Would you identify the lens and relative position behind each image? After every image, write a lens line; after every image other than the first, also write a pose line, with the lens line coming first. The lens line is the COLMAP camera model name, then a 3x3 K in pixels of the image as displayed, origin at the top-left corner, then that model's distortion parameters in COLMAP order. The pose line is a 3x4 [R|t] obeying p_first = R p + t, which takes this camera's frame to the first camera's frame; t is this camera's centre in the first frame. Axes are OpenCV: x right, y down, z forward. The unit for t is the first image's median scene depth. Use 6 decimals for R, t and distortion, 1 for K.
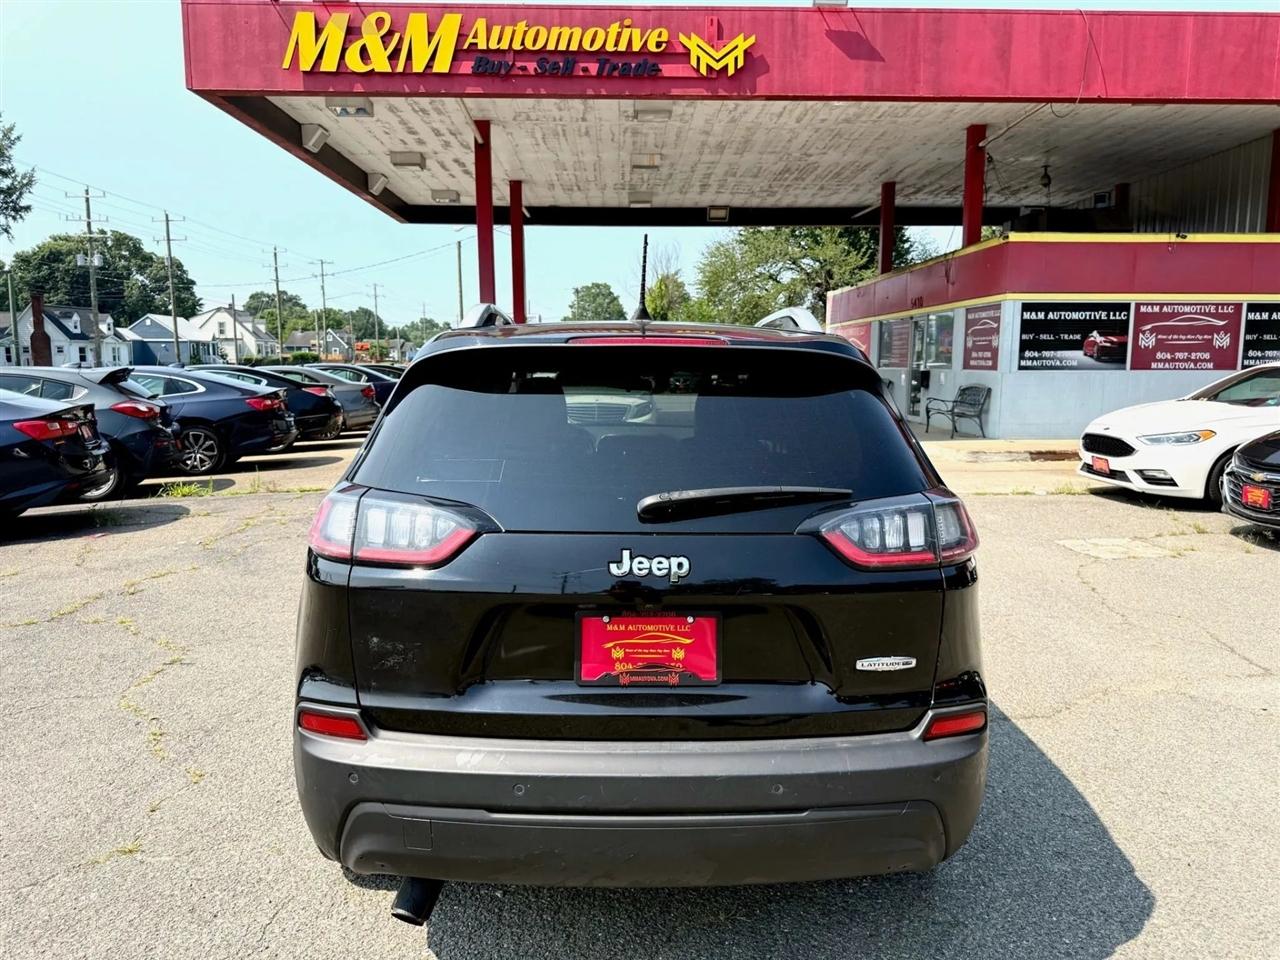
lens RADIAL K [[941.8, 0, 637.9], [0, 941.8, 496.9], [0, 0, 1]] dist [0.012992, -0.014667]
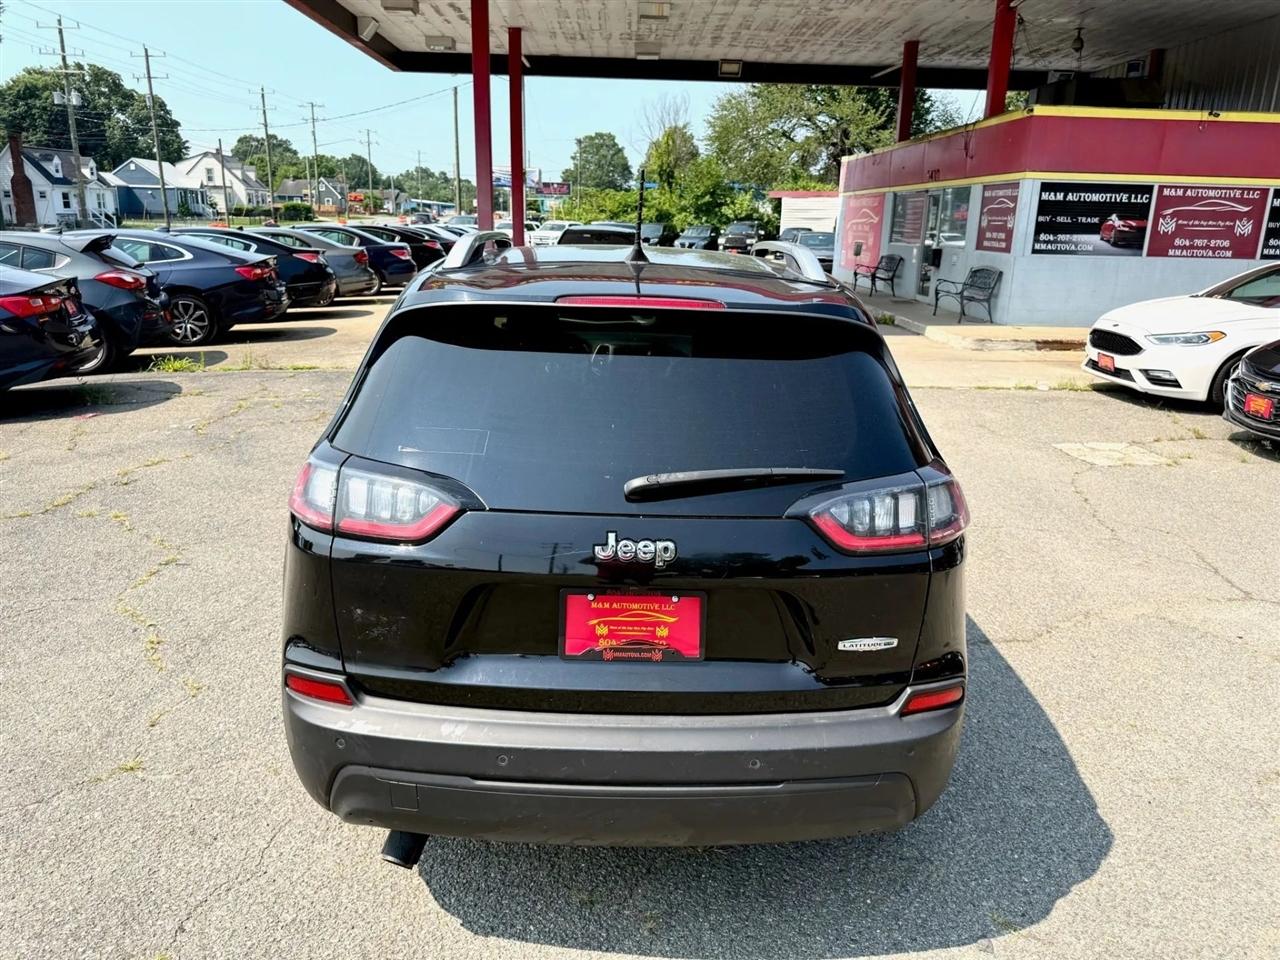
lens RADIAL K [[942.4, 0, 642.4], [0, 942.4, 498.4], [0, 0, 1]] dist [0.004595, -0.006607]
pose [[0.999708, 0.023245, 0.006607, 0.001861], [-0.023965, 0.988806, 0.147271, -0.018859], [-0.003110, -0.147386, 0.989074, 0.004522]]
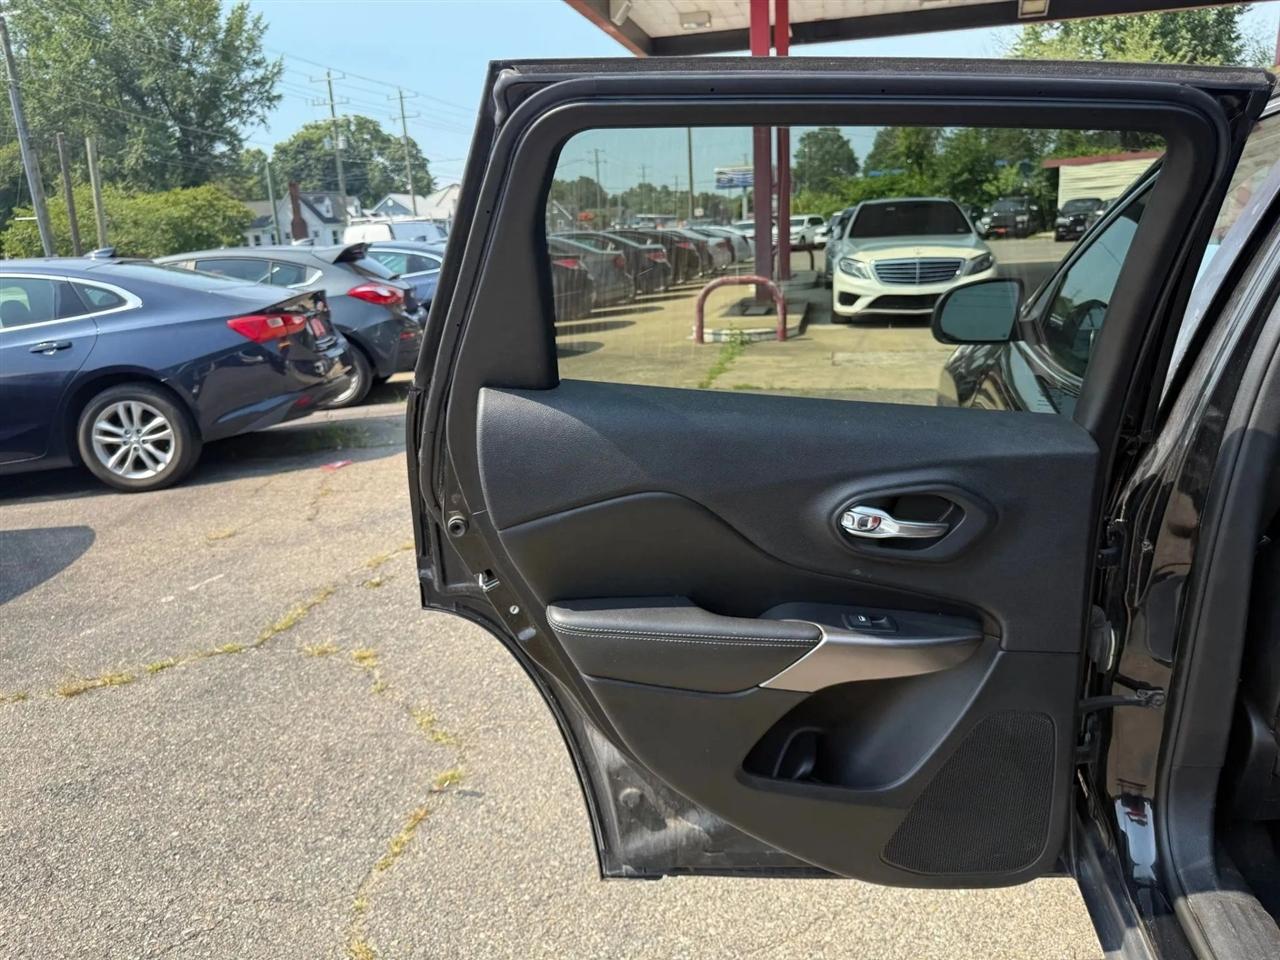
lens RADIAL K [[892.9, 0, 610.1], [0, 892.9, 487.7], [0, 0, 1]] dist [0.093555, -0.110859]
pose [[0.968268, 0.014893, -0.249470, -0.098851], [0.020407, 0.990178, 0.138315, -0.021829], [0.249080, -0.139017, 0.958454, 0.199143]]
